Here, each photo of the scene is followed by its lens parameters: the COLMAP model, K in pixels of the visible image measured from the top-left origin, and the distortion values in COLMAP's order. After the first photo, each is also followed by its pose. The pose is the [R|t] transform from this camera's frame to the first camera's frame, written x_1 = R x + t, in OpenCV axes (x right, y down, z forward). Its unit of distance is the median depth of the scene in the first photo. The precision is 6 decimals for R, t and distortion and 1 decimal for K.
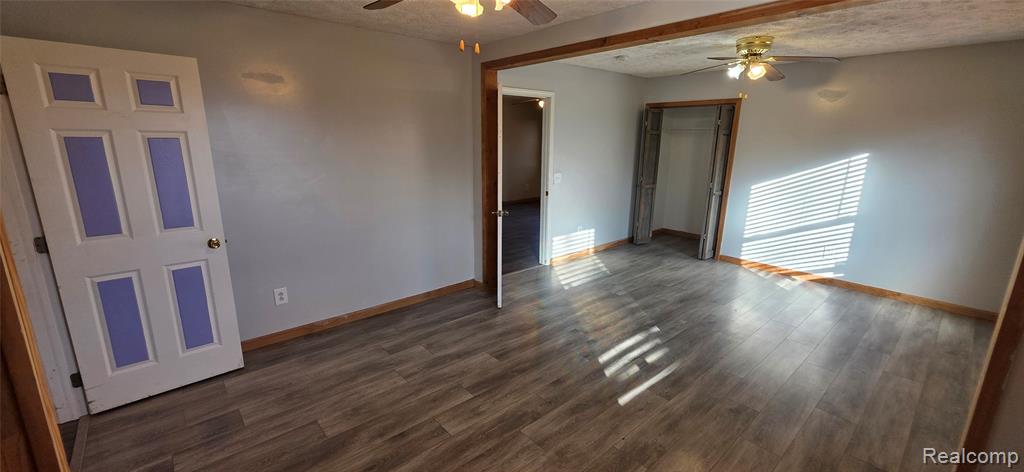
lens RADIAL K [[410.4, 0, 512.0], [0, 410.4, 236.0], [0, 0, 1]] dist [0.000278, 0.000072]
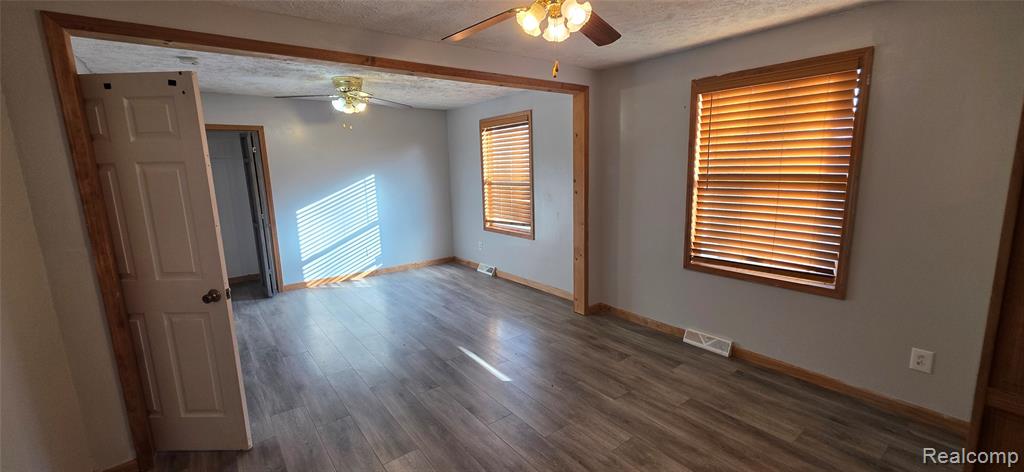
lens RADIAL K [[408.1, 0, 512.0], [0, 408.1, 236.0], [0, 0, 1]] dist [0.000055, -0.000078]
pose [[0.064074, -0.185395, 0.980573, -0.539472], [0.256915, 0.952537, 0.163306, -0.120513], [-0.964308, 0.241460, 0.108663, 0.499965]]
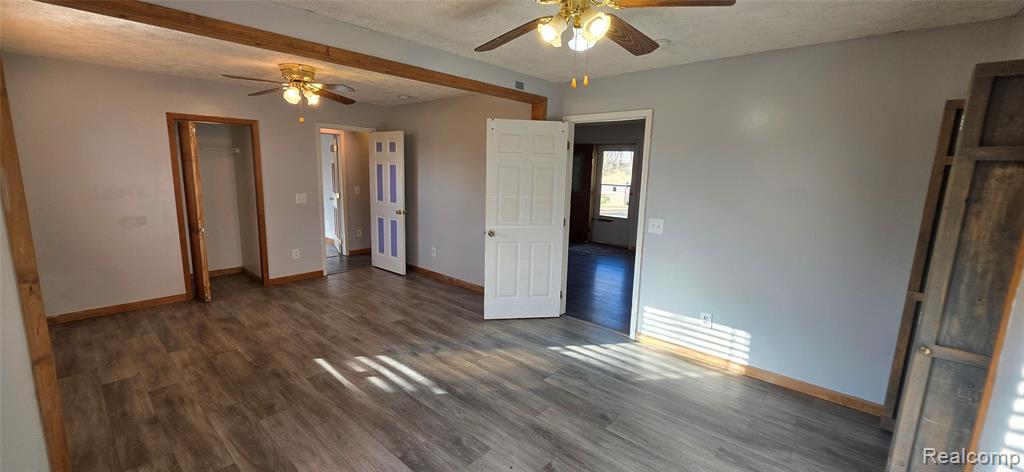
lens RADIAL K [[410.4, 0, 512.0], [0, 410.4, 236.0], [0, 0, 1]] dist [0.000278, 0.000072]
pose [[0.117825, 0.160493, -0.979979, 1.031990], [-0.255762, 0.958465, 0.126219, -0.197968], [0.959533, 0.235770, 0.153979, 0.857802]]
